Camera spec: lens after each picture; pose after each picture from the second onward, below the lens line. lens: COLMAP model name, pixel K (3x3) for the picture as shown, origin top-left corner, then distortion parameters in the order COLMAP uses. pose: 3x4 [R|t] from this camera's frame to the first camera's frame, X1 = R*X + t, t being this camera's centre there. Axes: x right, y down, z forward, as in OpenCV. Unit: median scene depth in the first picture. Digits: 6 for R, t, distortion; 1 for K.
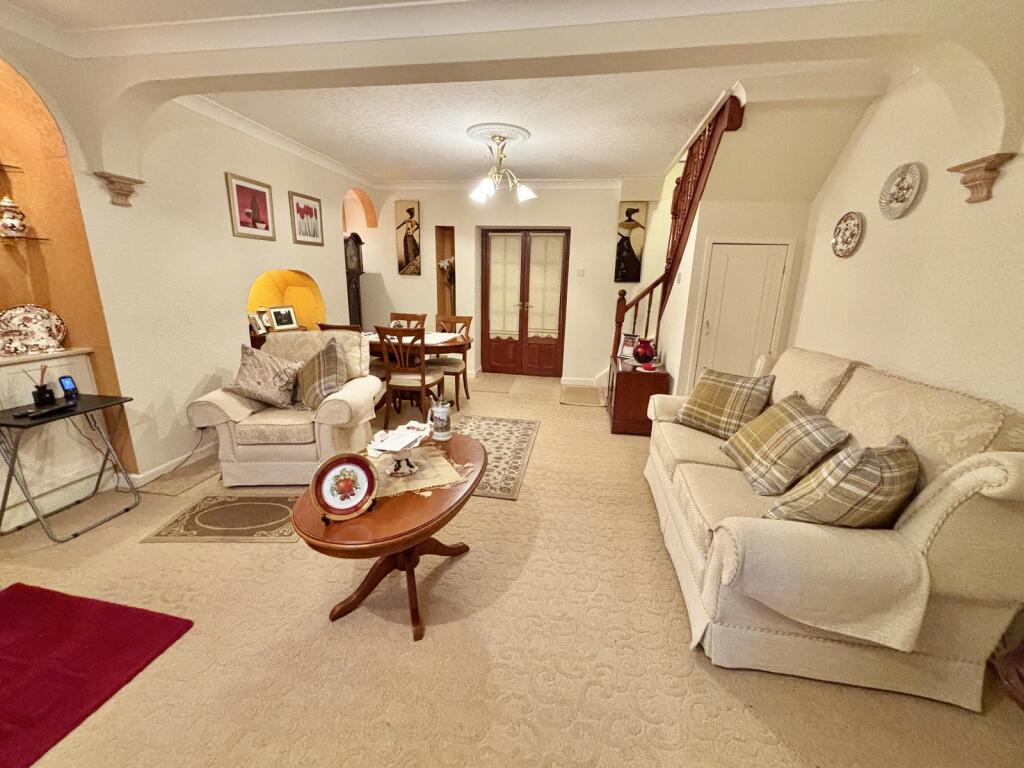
lens RADIAL K [[411.7, 0, 516.1], [0, 411.7, 380.4], [0, 0, 1]] dist [0.000358, -0.000736]
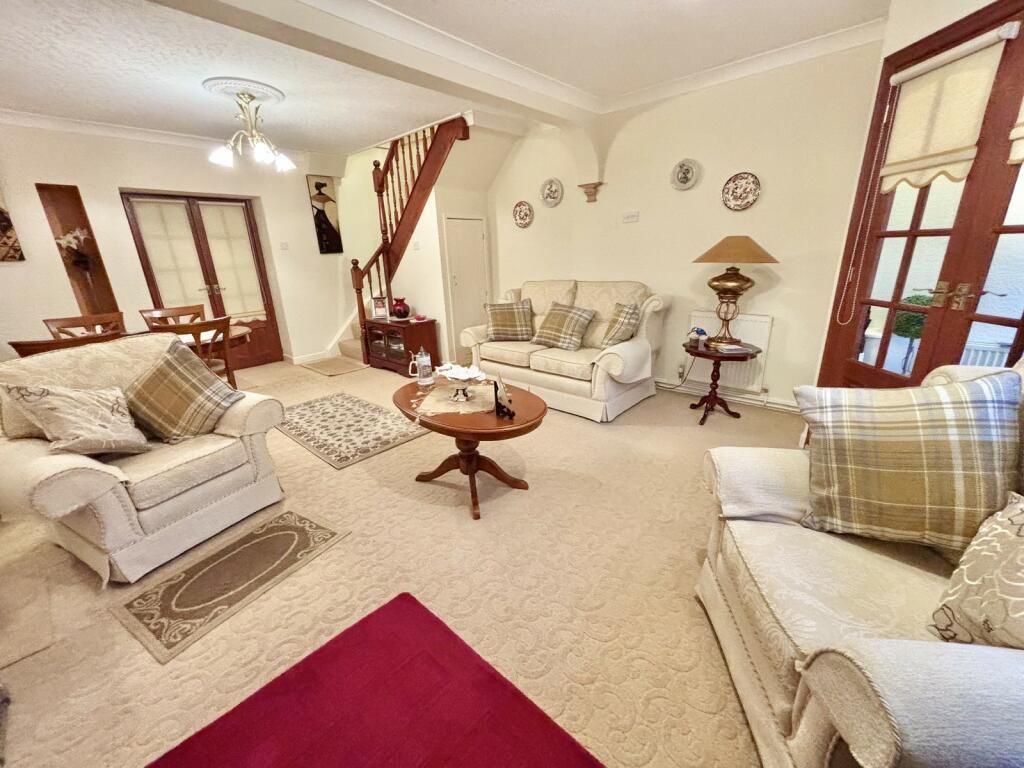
lens RADIAL K [[411.7, 0, 513.0], [0, 411.7, 376.0], [0, 0, 1]] dist [0.000358, -0.000736]
pose [[0.535168, -0.289934, 0.793432, -0.477044], [0.250454, 0.951482, 0.178758, -0.014036], [-0.806764, 0.103053, 0.581818, 0.050163]]
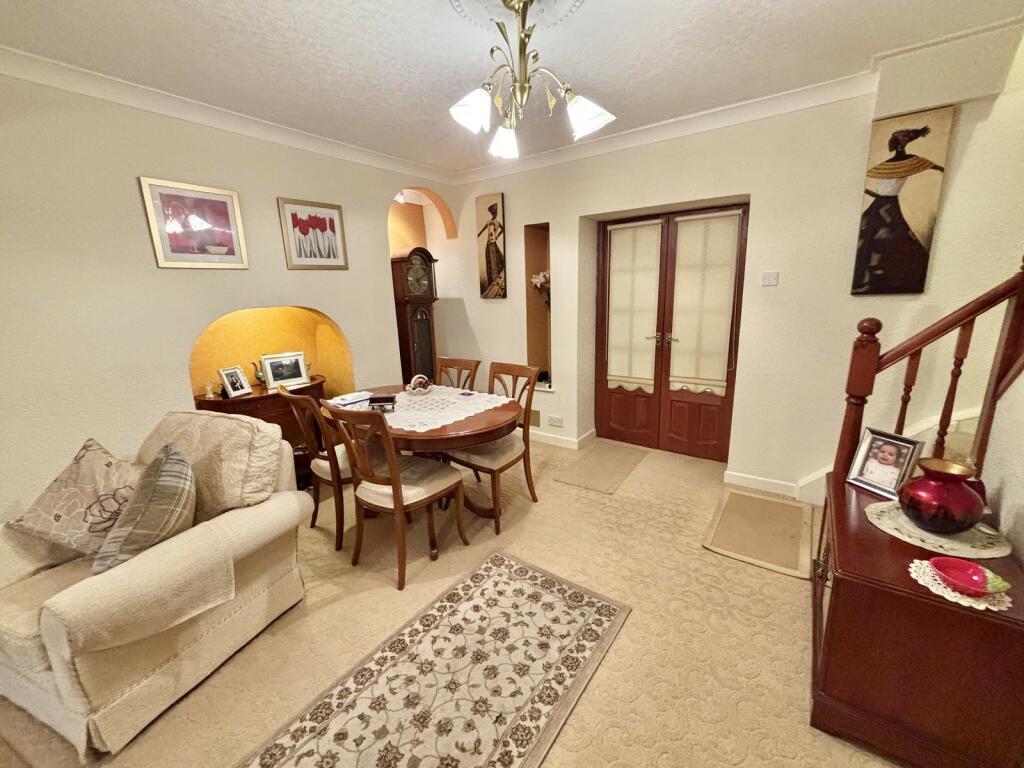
lens RADIAL K [[411.7, 0, 512.6], [0, 411.7, 380.3], [0, 0, 1]] dist [0.000358, -0.000736]
pose [[0.891589, 0.044713, -0.450633, 0.126440], [-0.054825, 0.998452, -0.009404, -0.134154], [0.449514, 0.033091, 0.892660, 0.469735]]
